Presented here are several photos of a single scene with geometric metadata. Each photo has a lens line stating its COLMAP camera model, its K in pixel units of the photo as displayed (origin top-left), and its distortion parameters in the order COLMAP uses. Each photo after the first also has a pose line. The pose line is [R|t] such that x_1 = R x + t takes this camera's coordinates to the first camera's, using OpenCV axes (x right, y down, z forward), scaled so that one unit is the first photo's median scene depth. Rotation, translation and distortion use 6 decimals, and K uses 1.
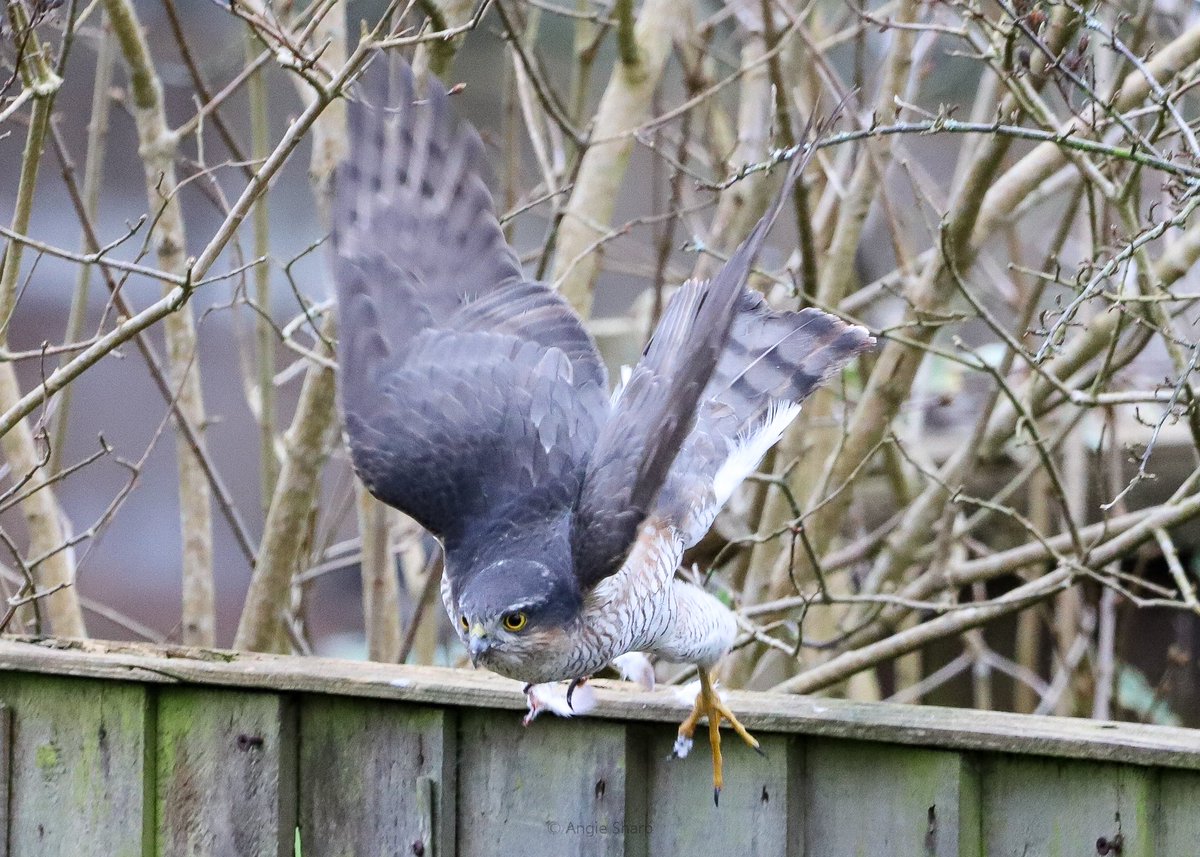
lens RADIAL K [[7205.5, 0, 600.4], [0, 7205.5, 426.1], [0, 0, 1]] dist [-0.029721, 0.000000]
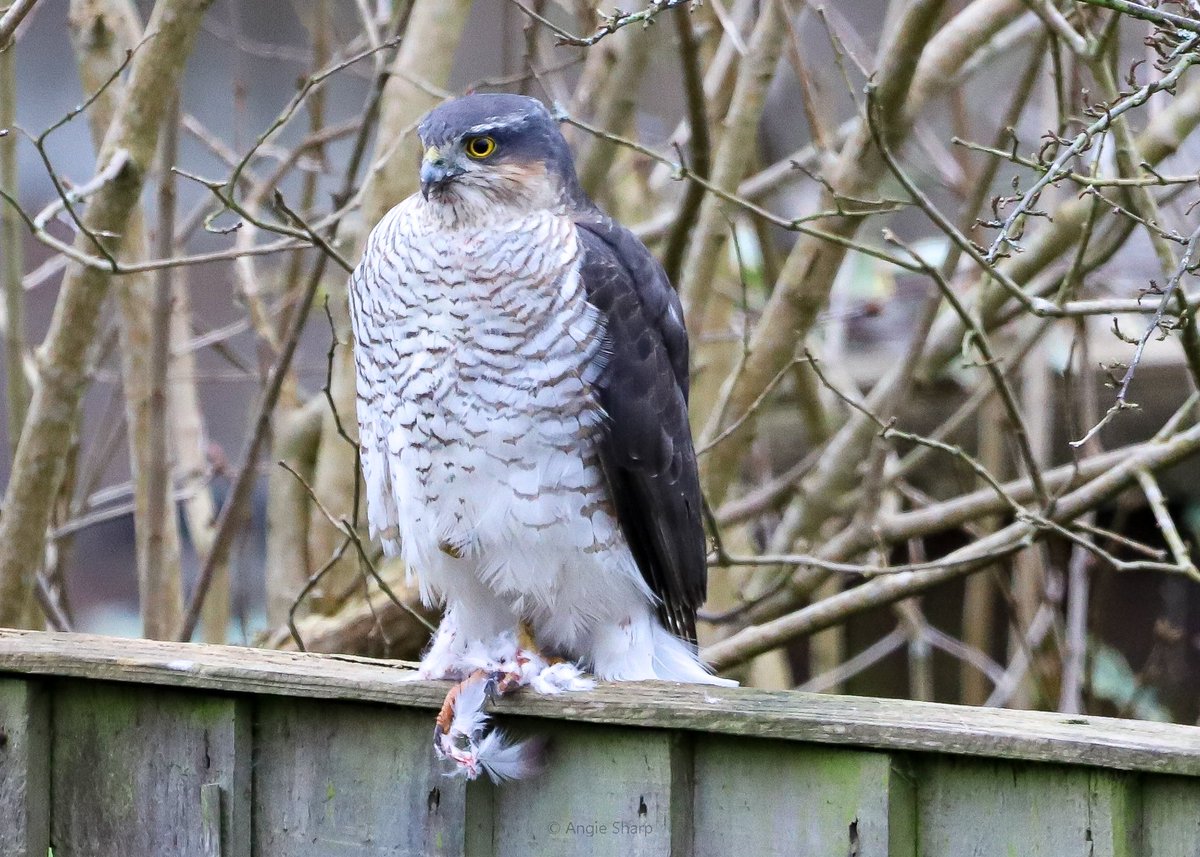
lens RADIAL K [[7205.5, 0, 600.0], [0, 7205.5, 432.4], [0, 0, 1]] dist [-0.029721, 0.000000]
pose [[0.999176, 0.002012, 0.040537, -0.014150], [-0.002159, 0.999991, 0.003580, 0.007161], [-0.040529, -0.003665, 0.999172, 0.209424]]
